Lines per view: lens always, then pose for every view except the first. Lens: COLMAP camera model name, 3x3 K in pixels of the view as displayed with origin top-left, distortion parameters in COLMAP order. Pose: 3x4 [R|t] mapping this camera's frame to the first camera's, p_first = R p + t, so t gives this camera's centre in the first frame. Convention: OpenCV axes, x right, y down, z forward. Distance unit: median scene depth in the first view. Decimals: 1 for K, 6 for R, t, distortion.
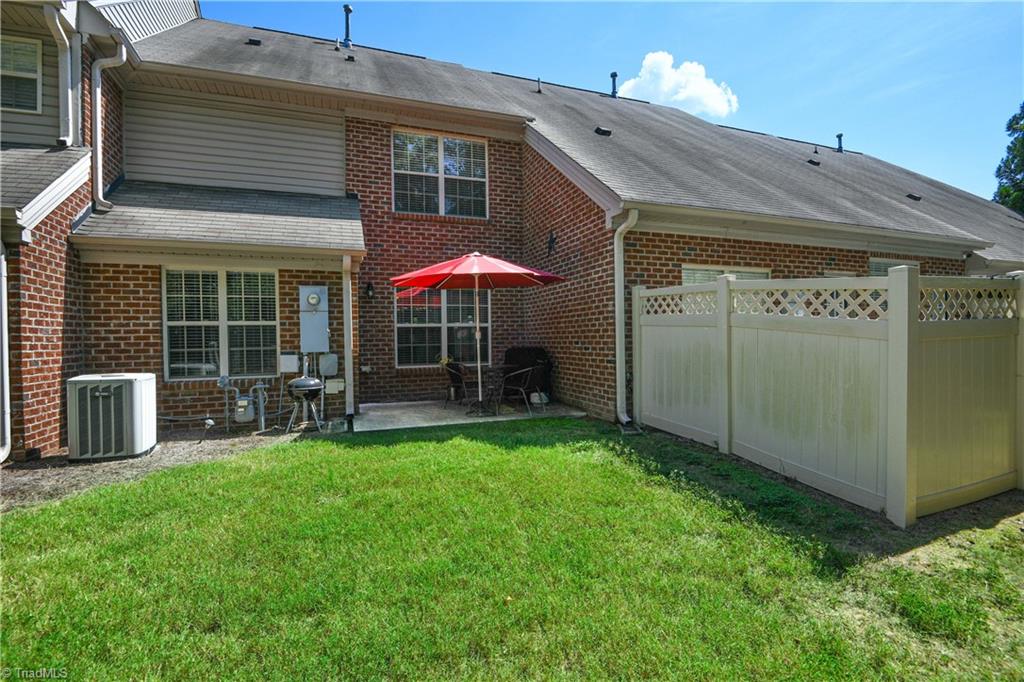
lens RADIAL K [[481.5, 0, 512.0], [0, 481.5, 341.0], [0, 0, 1]] dist [-0.010242, -0.000792]
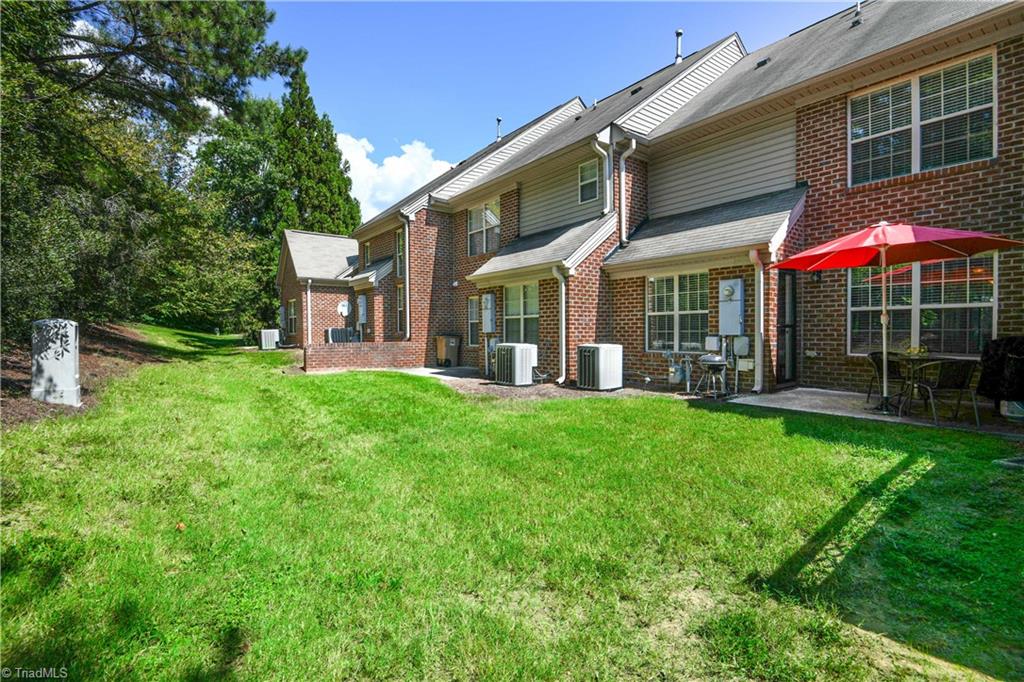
lens RADIAL K [[468.2, 0, 506.8], [0, 468.2, 344.5], [0, 0, 1]] dist [0.005974, -0.001005]
pose [[0.298534, 0.040957, -0.953520, 0.529297], [-0.003423, 0.999118, 0.041844, -0.000204], [0.954393, -0.009228, 0.298411, 0.114212]]
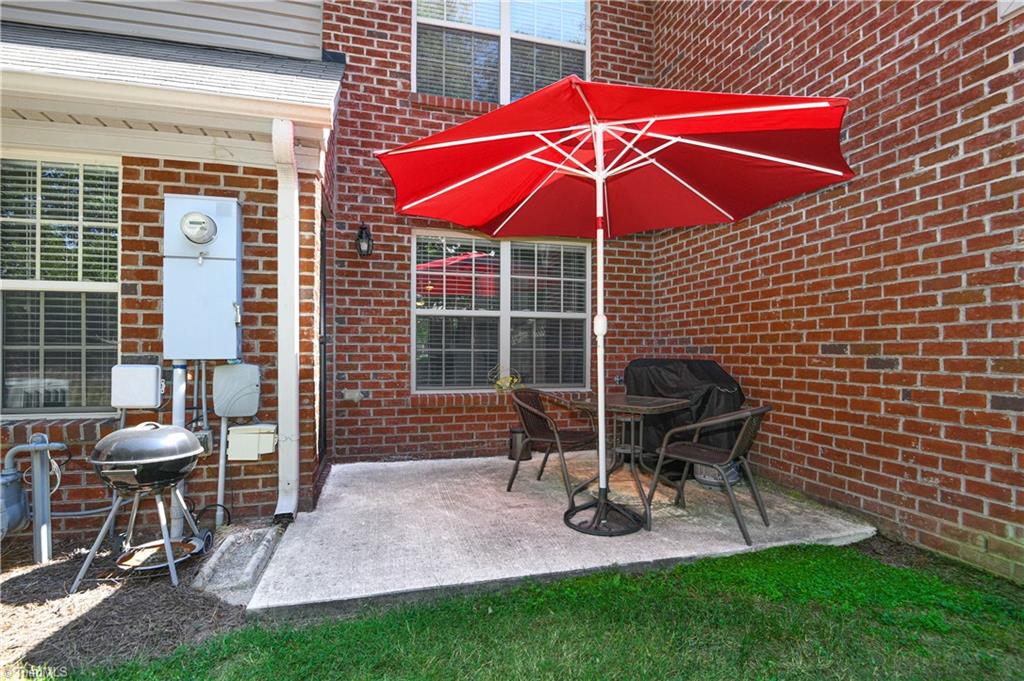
lens RADIAL K [[481.3, 0, 524.0], [0, 481.3, 349.1], [0, 0, 1]] dist [-0.019855, -0.000717]
pose [[0.997891, 0.018379, -0.062249, -0.109121], [-0.018945, 0.999784, -0.008510, 0.012582], [0.062079, 0.009671, 0.998024, 0.597997]]
